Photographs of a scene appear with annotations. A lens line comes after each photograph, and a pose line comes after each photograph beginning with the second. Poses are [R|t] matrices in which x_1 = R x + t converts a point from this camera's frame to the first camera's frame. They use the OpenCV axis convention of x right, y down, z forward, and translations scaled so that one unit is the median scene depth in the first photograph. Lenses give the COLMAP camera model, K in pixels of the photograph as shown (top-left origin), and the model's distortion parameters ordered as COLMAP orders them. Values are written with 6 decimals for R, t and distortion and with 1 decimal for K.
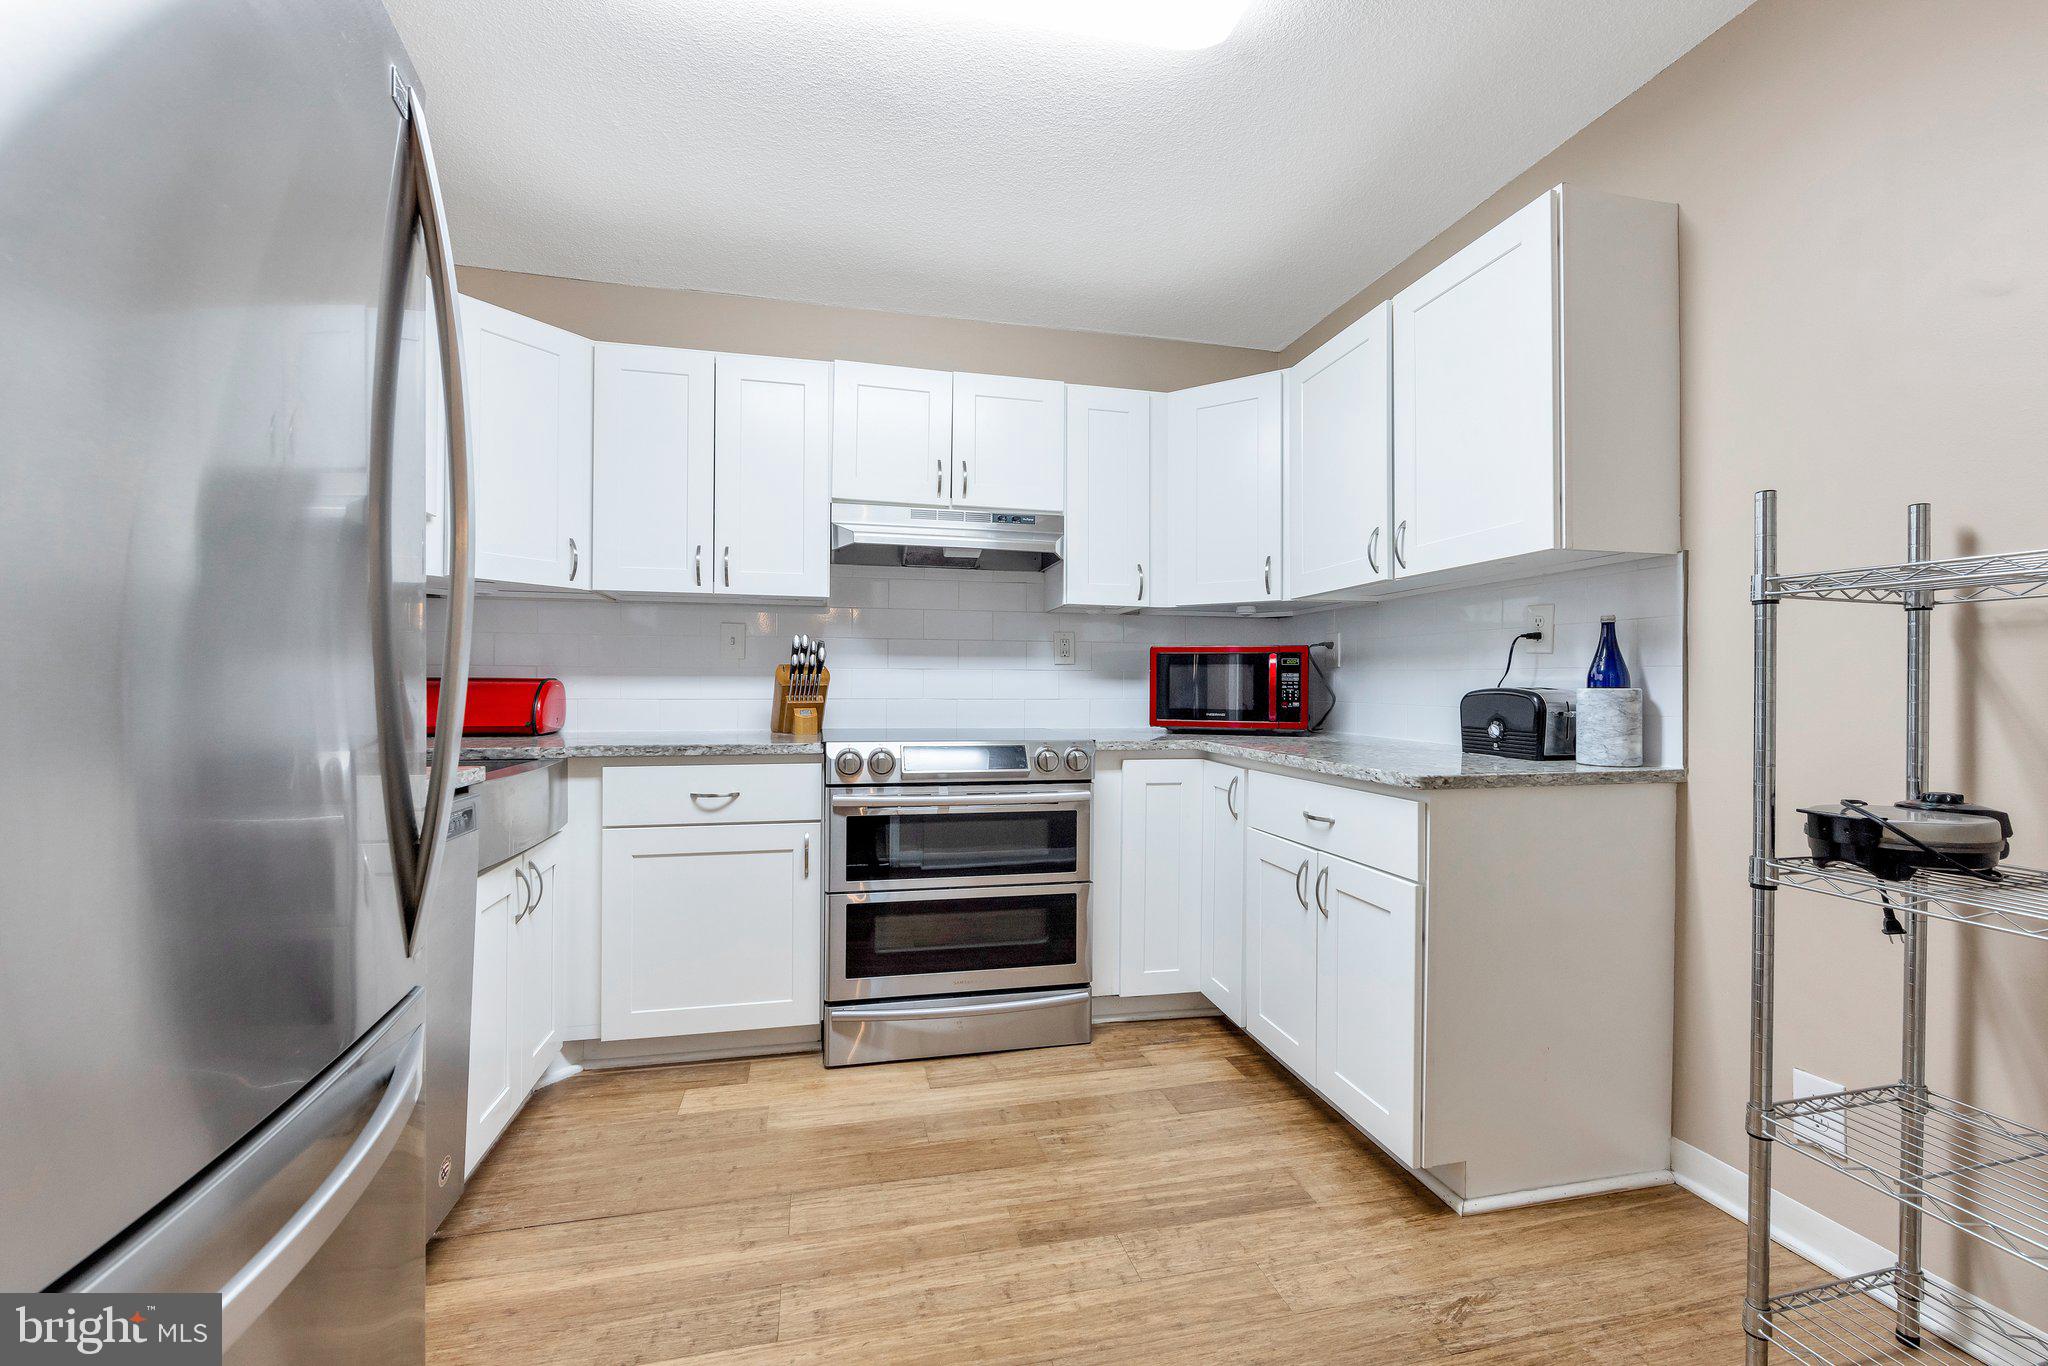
lens RADIAL K [[828.6, 0, 1019.0], [0, 828.6, 690.5], [0, 0, 1]] dist [-0.000269, -0.000132]
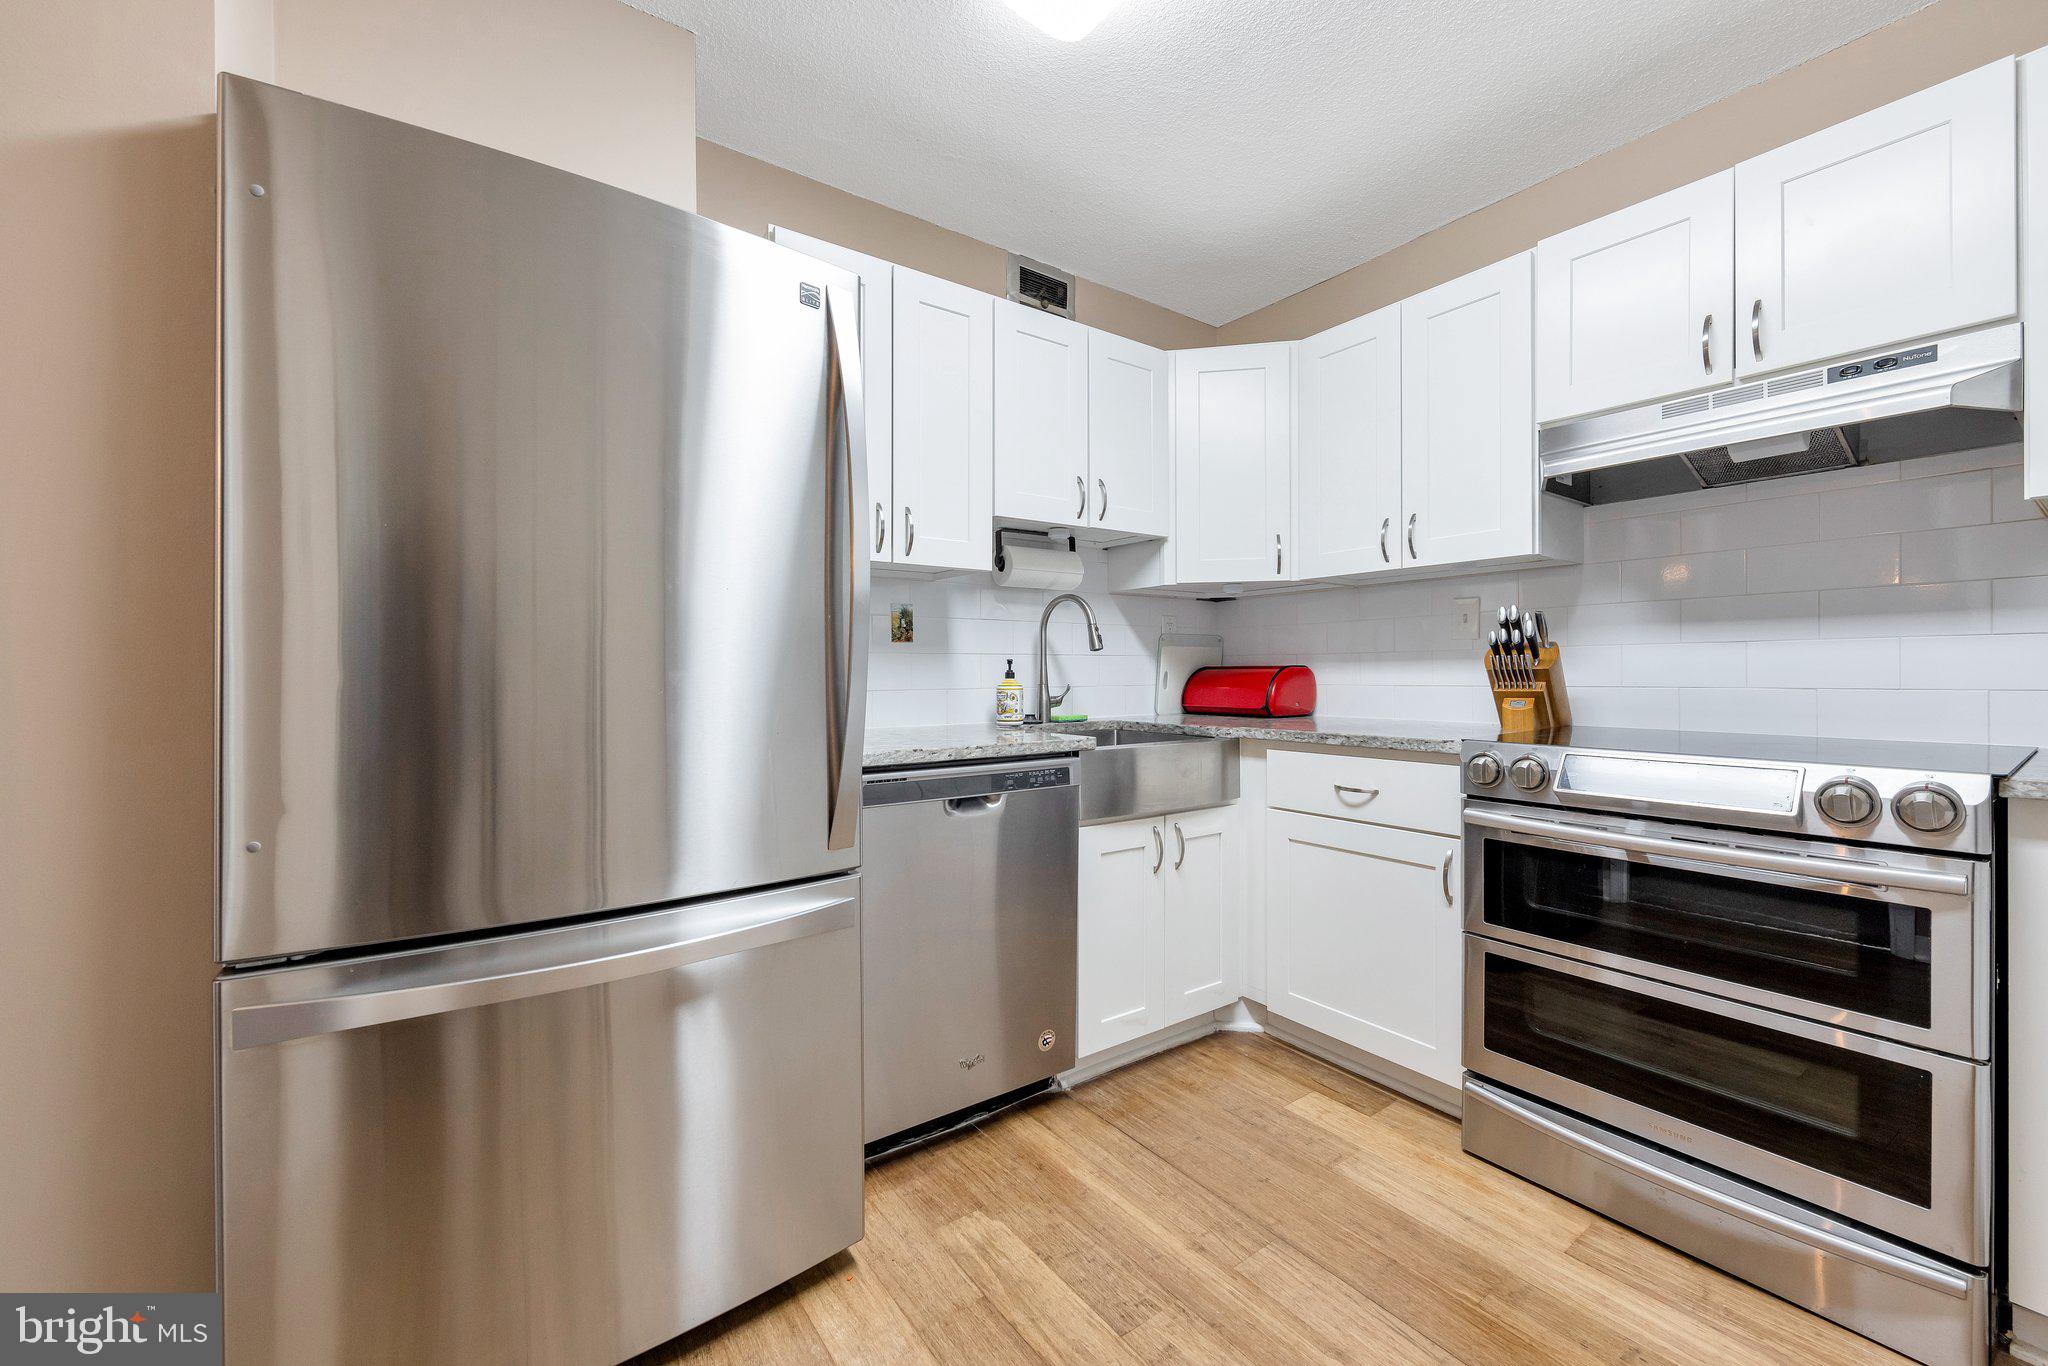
lens RADIAL K [[824.6, 0, 1024.1], [0, 824.6, 676.6], [0, 0, 1]] dist [-0.002169, -0.000422]
pose [[0.380680, -0.002822, -0.924703, 0.340705], [0.004063, 0.999991, -0.001379, 0.000295], [0.924698, -0.003232, 0.380688, 0.310560]]
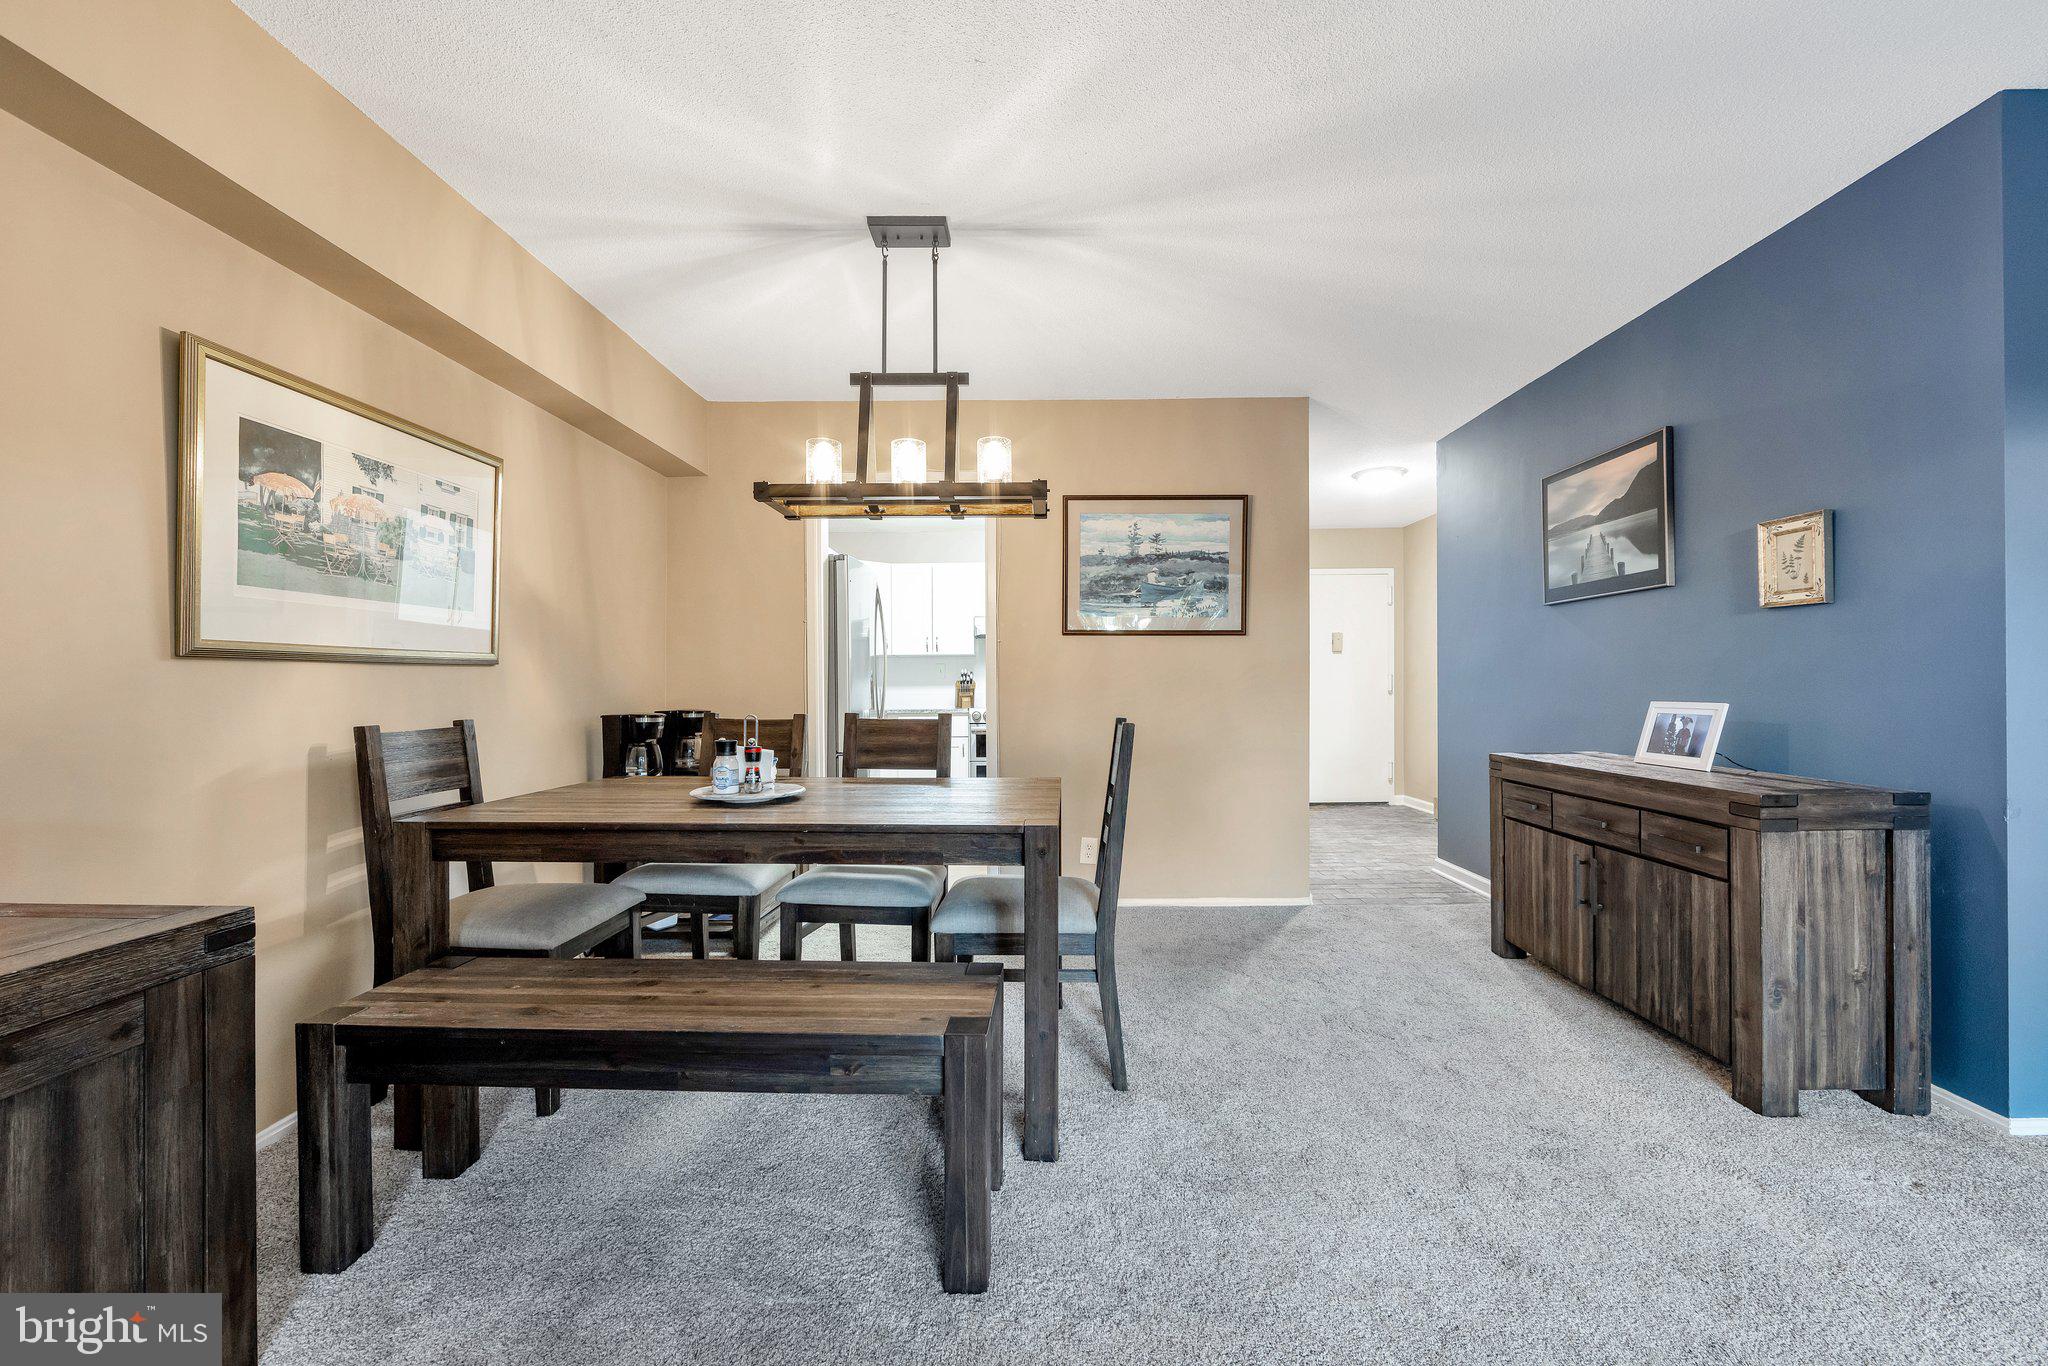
lens RADIAL K [[807.6, 0, 1017.2], [0, 807.6, 688.4], [0, 0, 1]] dist [-0.003131, -0.000642]
pose [[0.967162, -0.004264, -0.254127, 0.635926], [0.005572, 0.999975, 0.004425, -0.019887], [0.254101, -0.005695, 0.967161, -1.658188]]
